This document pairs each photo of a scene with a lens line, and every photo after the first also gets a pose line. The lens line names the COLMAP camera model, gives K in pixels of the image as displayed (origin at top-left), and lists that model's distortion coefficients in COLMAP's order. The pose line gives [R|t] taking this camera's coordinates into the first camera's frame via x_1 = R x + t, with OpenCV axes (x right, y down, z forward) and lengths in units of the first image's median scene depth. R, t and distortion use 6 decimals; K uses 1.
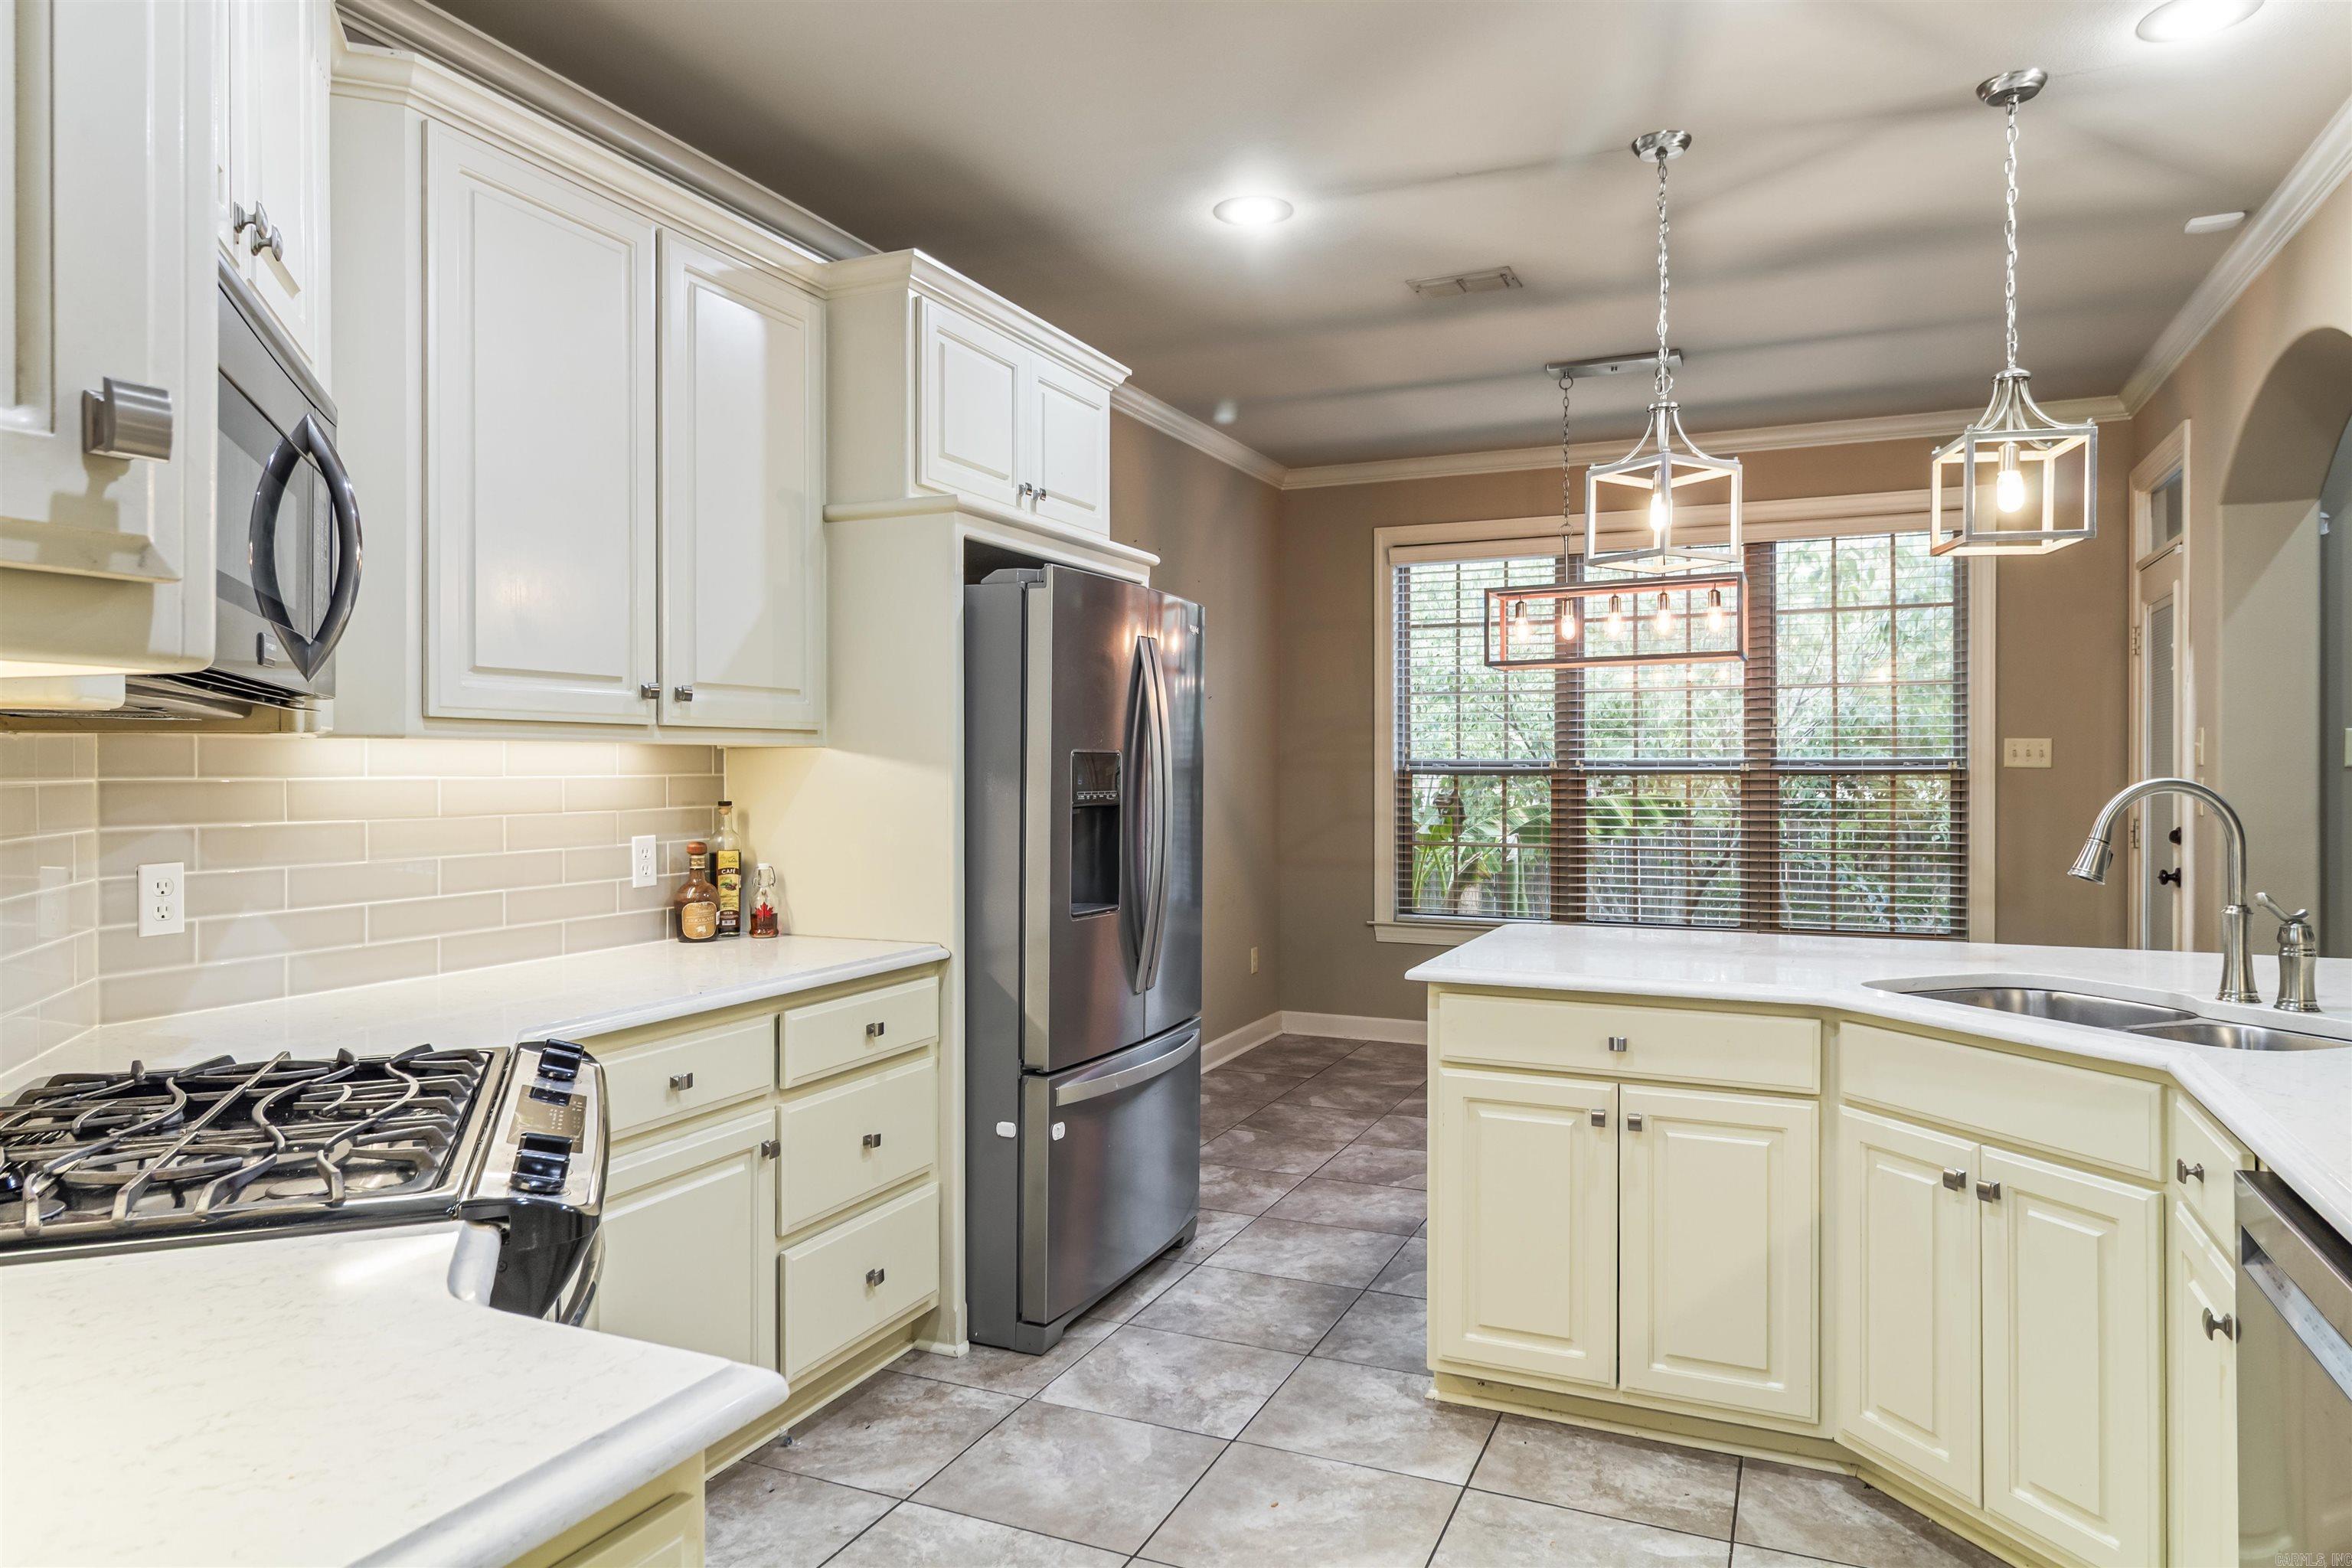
lens RADIAL K [[1498.5, 0, 1185.5], [0, 1498.5, 763.0], [0, 0, 1]] dist [-0.007519, -0.000198]
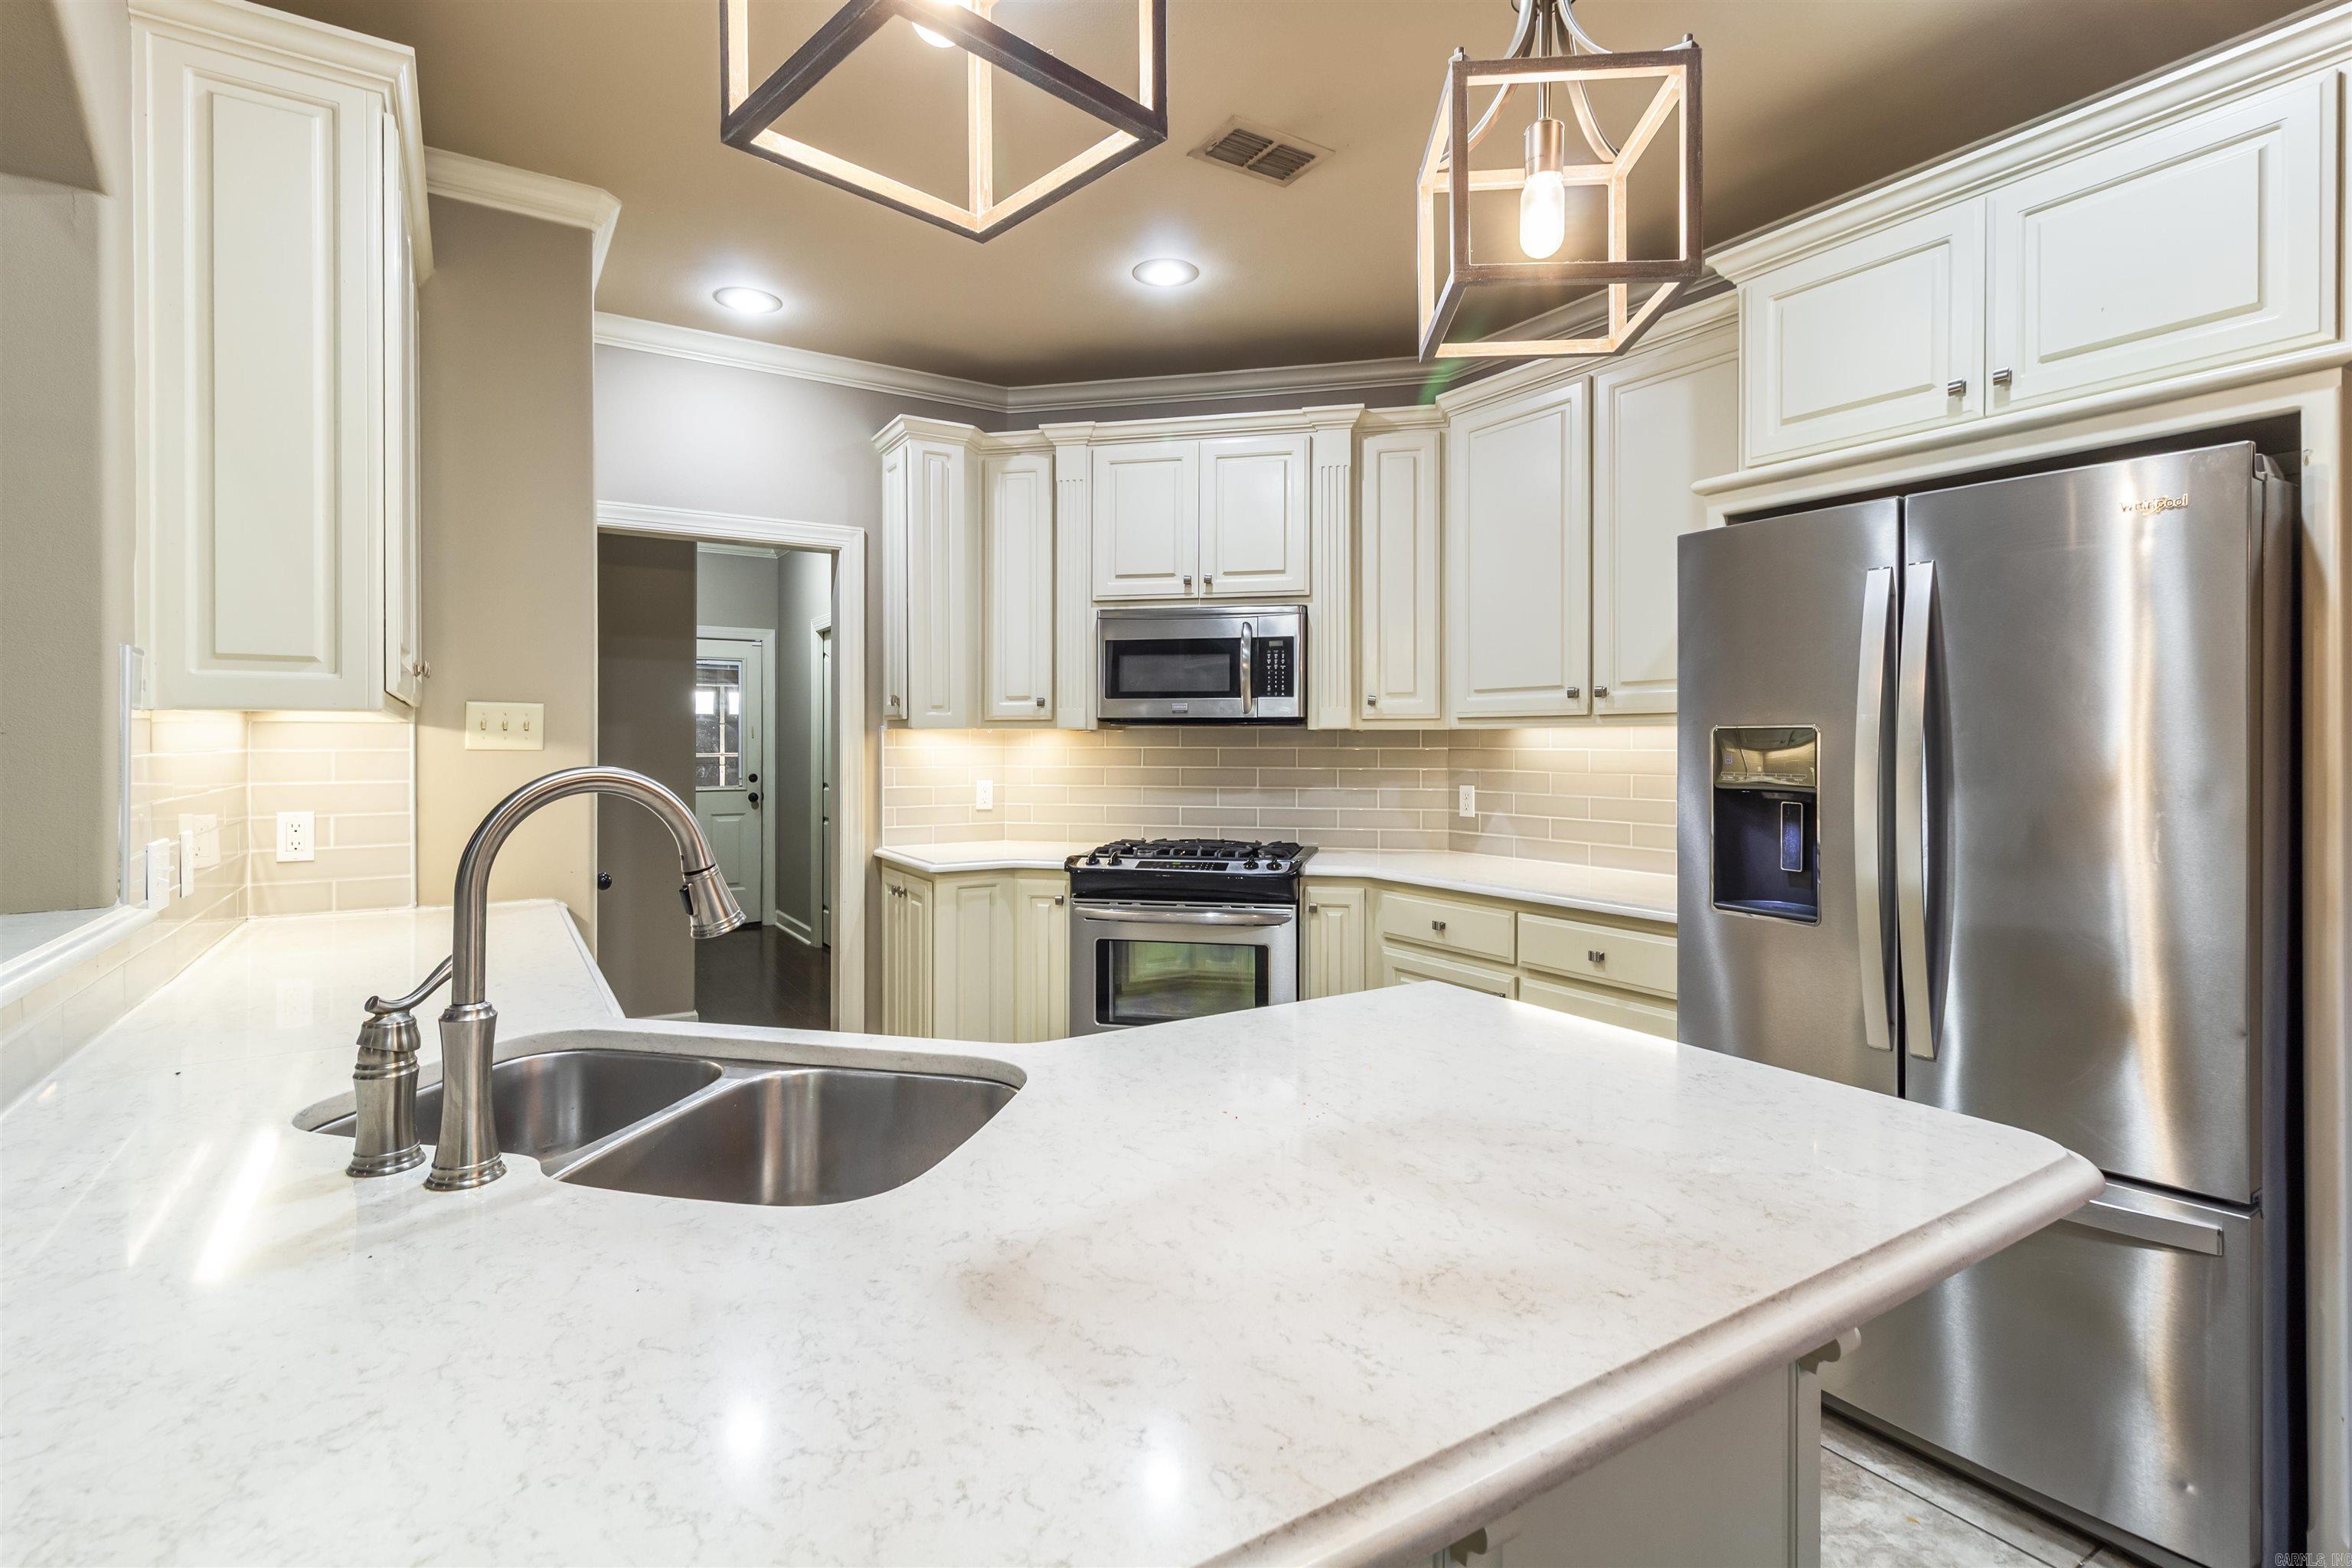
lens RADIAL K [[1117.7, 0, 1172.9], [0, 1117.7, 745.6], [0, 0, 1]] dist [0.002426, 0.000123]
pose [[-0.577899, 0.007371, -0.816075, 0.481202], [0.004368, 0.999973, 0.005939, -0.002829], [0.816097, -0.000132, -0.577915, 0.797128]]
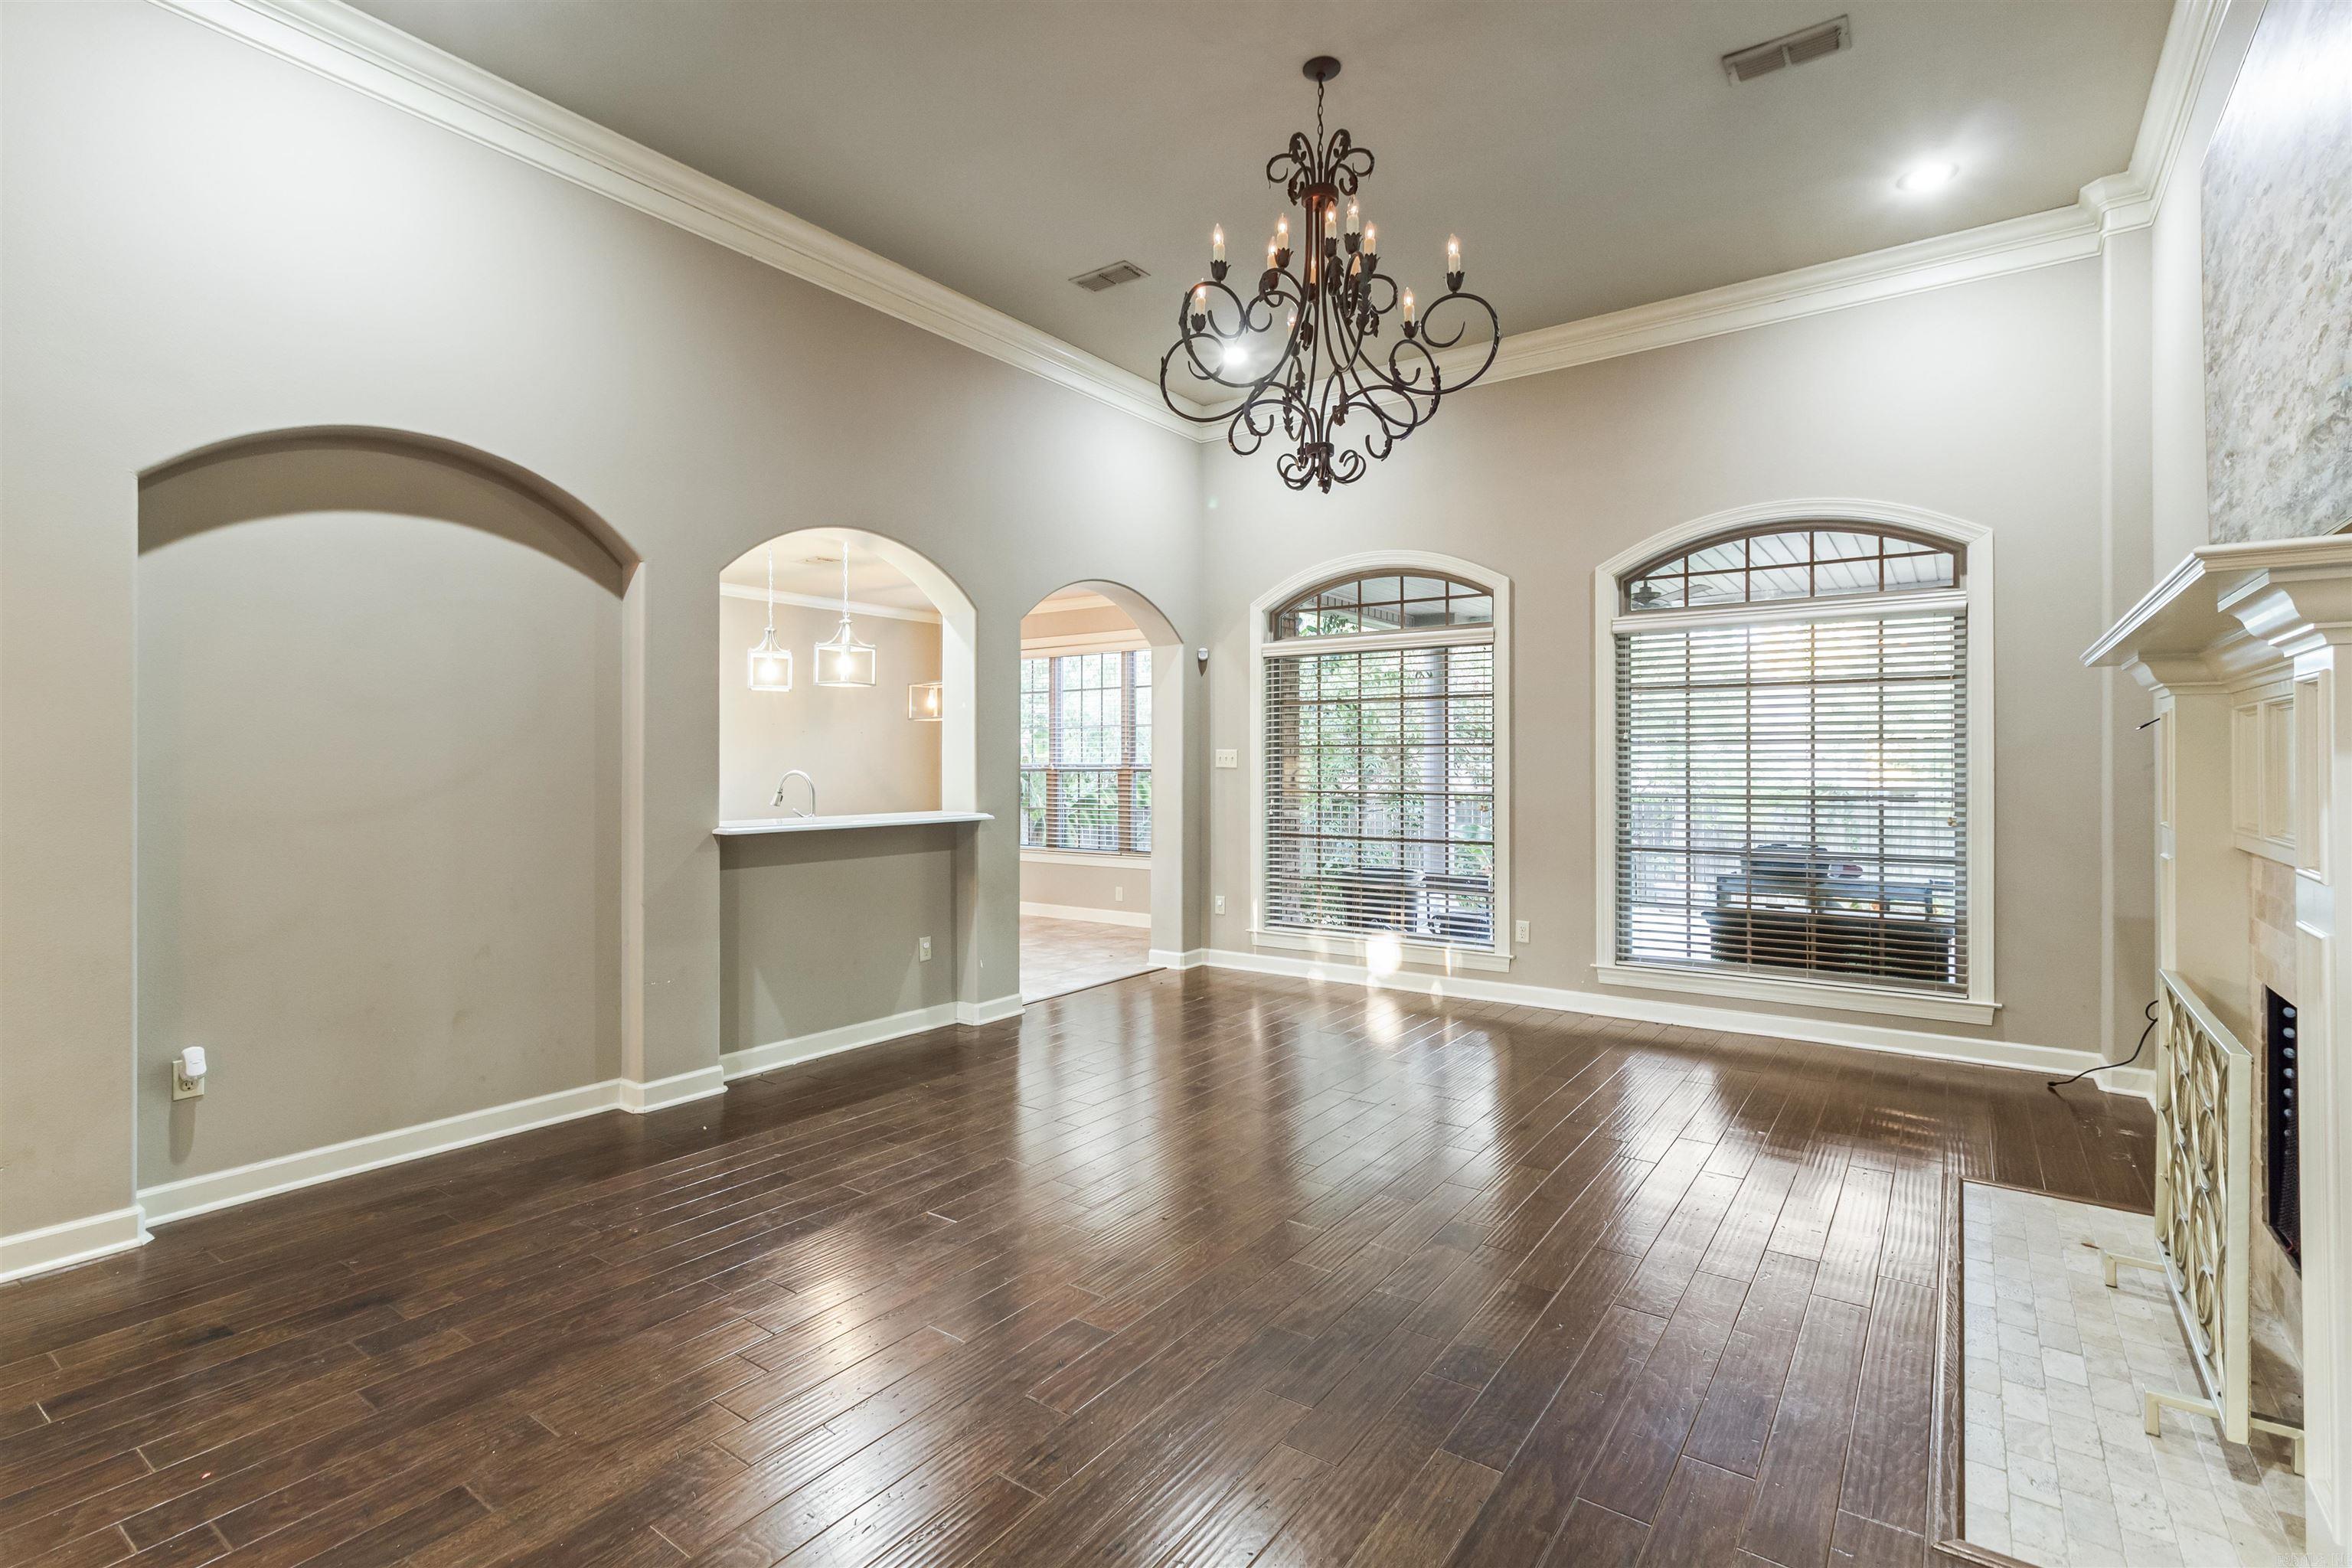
lens RADIAL K [[1117.7, 0, 1158.0], [0, 1117.7, 762.3], [0, 0, 1]] dist [0.002426, 0.000123]
pose [[0.976594, 0.002982, -0.215071, 0.990253], [-0.003243, 0.999994, -0.000861, -0.003652], [0.215067, 0.001538, 0.976598, -0.552402]]
